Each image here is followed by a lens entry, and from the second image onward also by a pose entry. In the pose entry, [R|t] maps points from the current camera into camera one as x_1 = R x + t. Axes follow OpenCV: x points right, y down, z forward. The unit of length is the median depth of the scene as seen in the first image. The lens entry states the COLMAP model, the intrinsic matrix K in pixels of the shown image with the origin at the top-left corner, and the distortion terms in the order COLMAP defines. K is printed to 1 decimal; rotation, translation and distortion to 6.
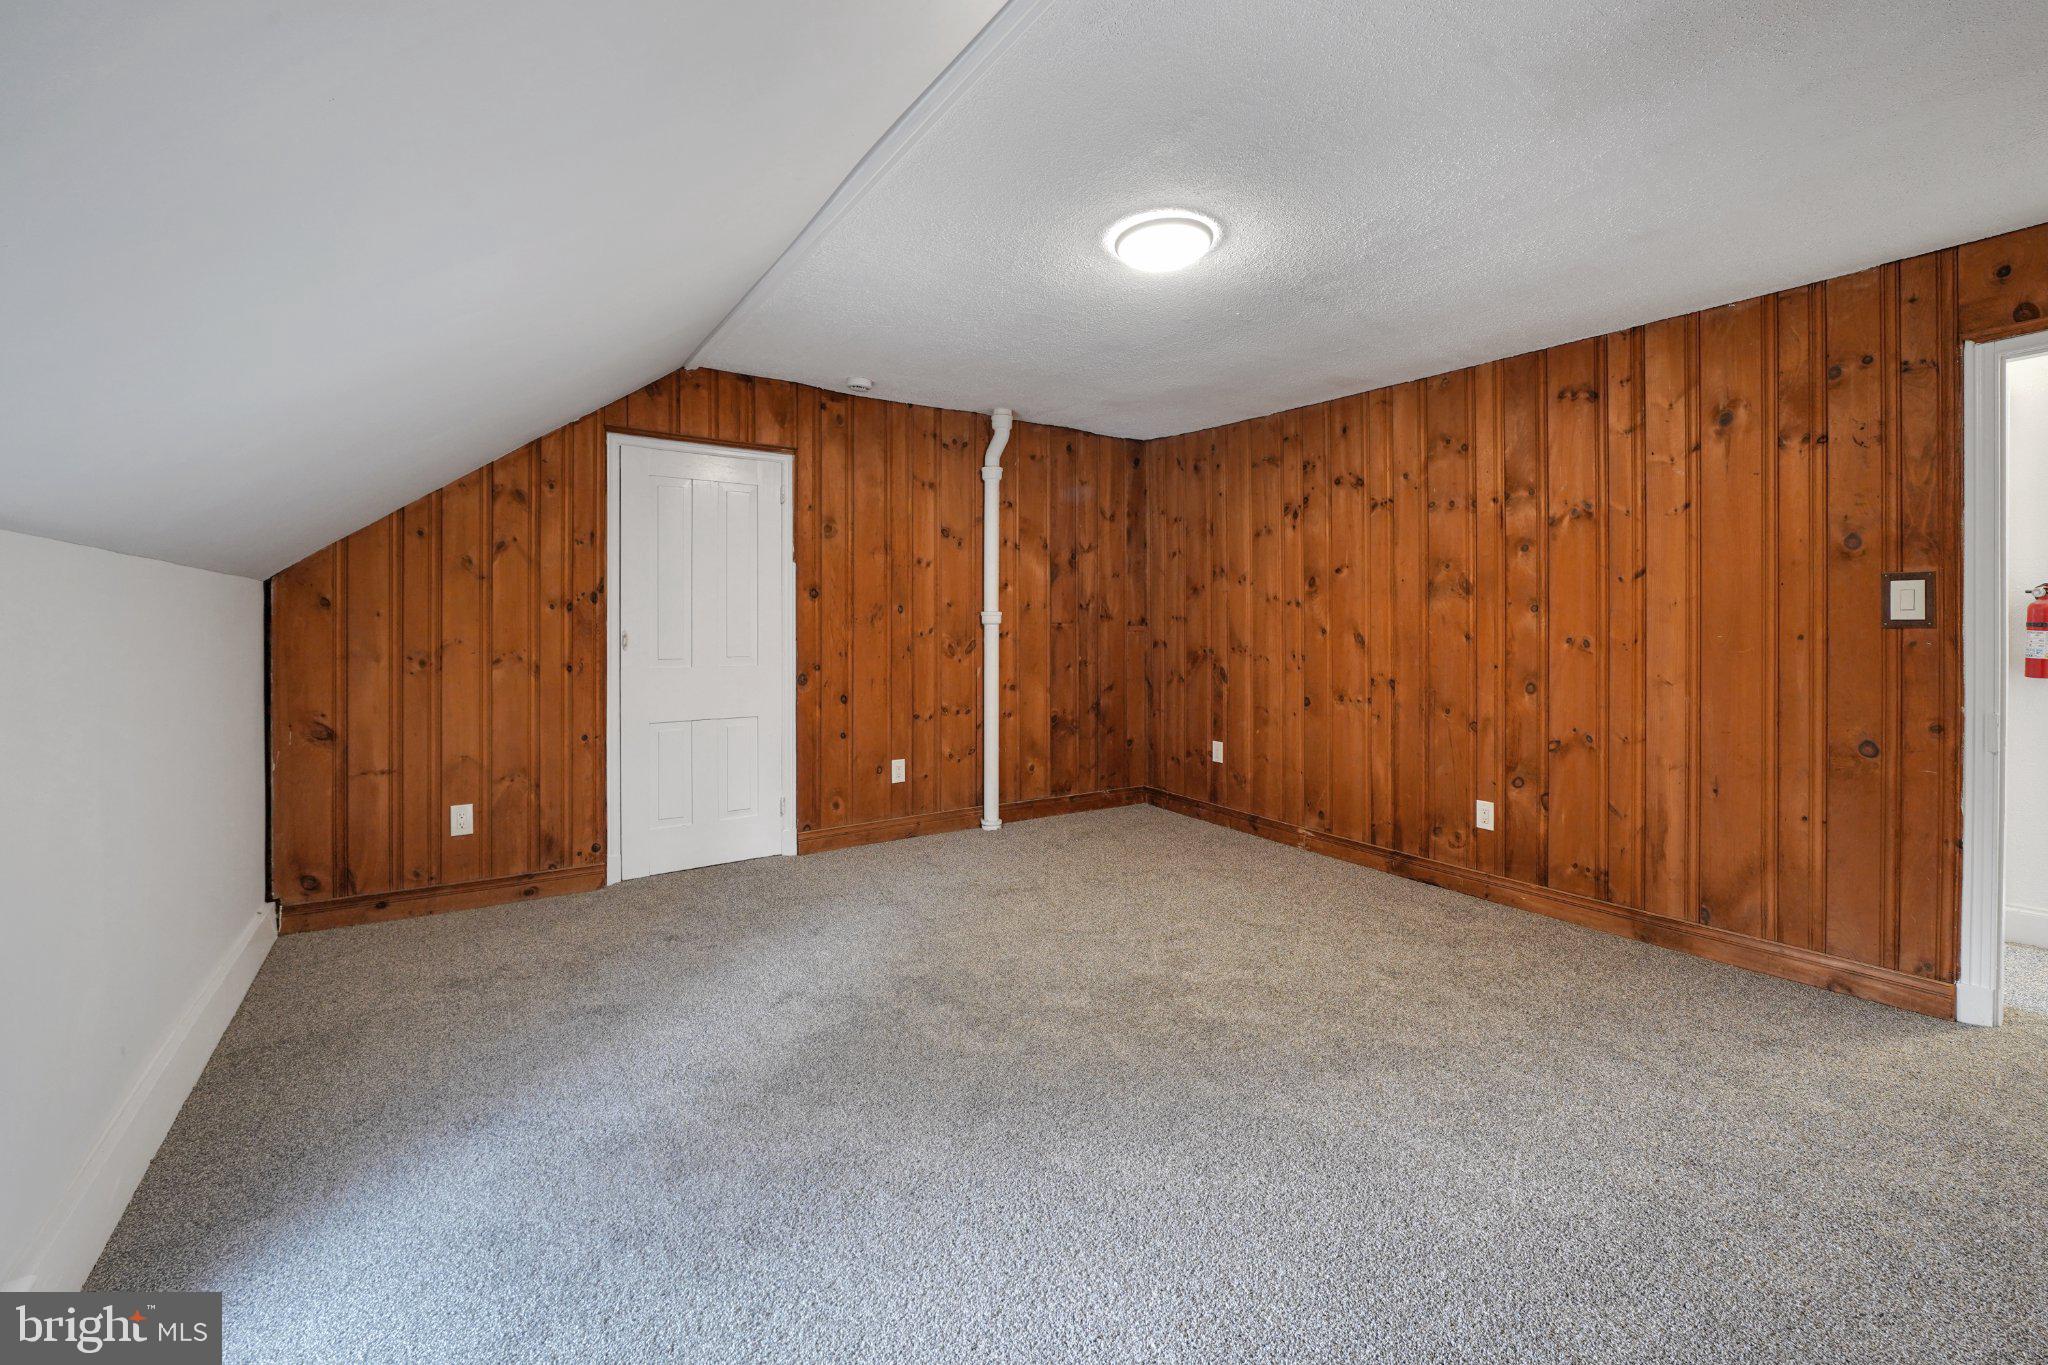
lens RADIAL K [[813.5, 0, 1046.8], [0, 813.5, 636.7], [0, 0, 1]] dist [0.003353, 0.000195]
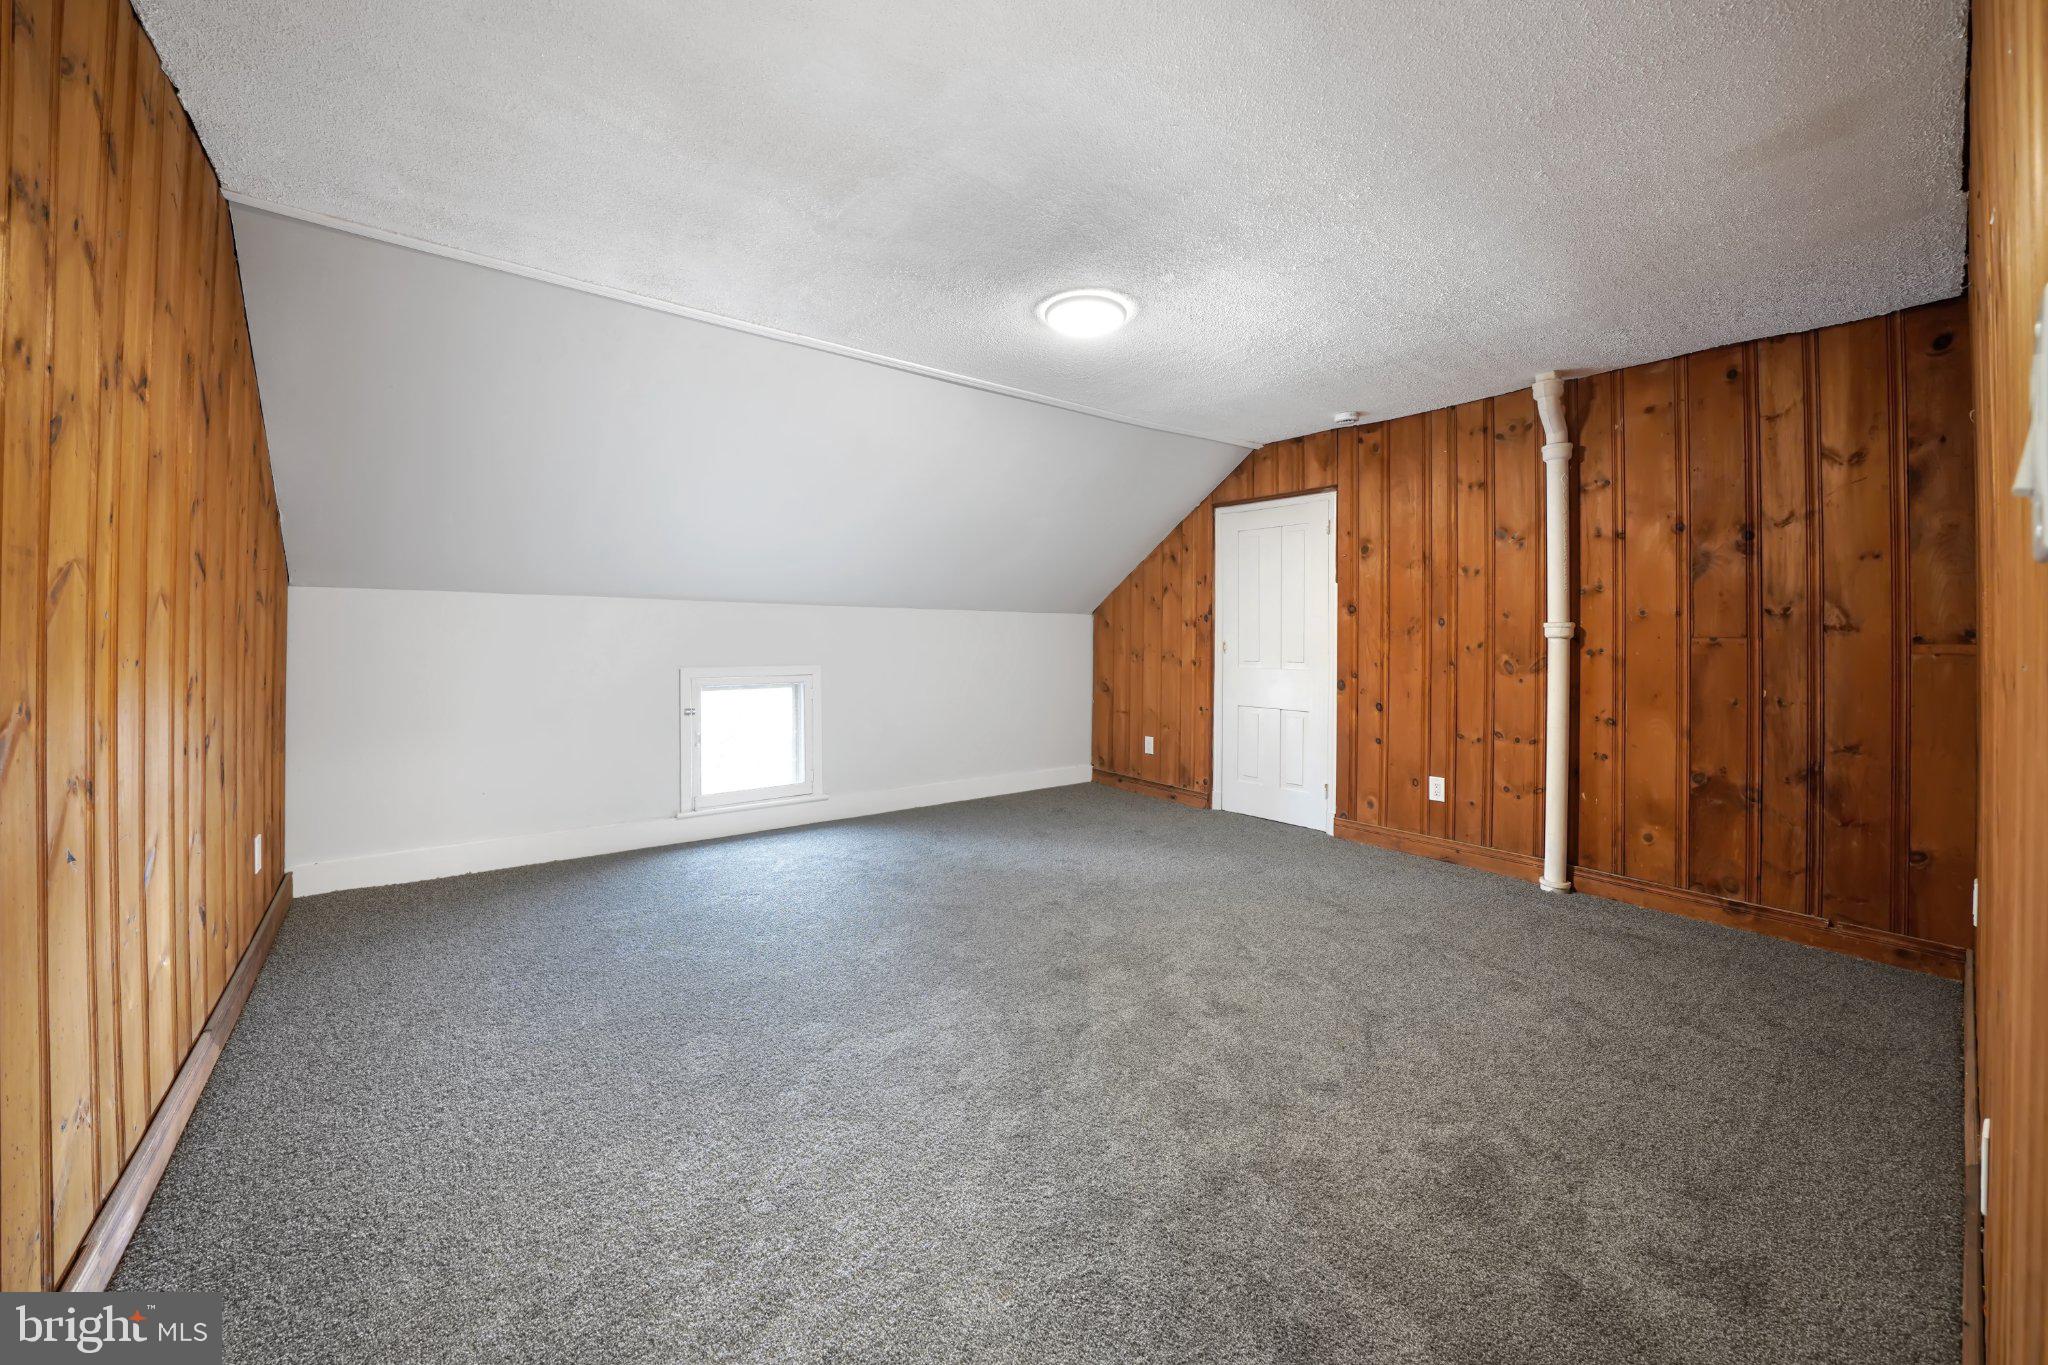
lens RADIAL K [[752.6, 0, 1013.8], [0, 752.6, 631.2], [0, 0, 1]] dist [-0.006449, 0.001369]
pose [[0.086686, 0.002146, -0.996233, 0.803391], [-0.015835, 0.999874, 0.000776, -0.018425], [0.996110, 0.015708, 0.086709, 0.506298]]
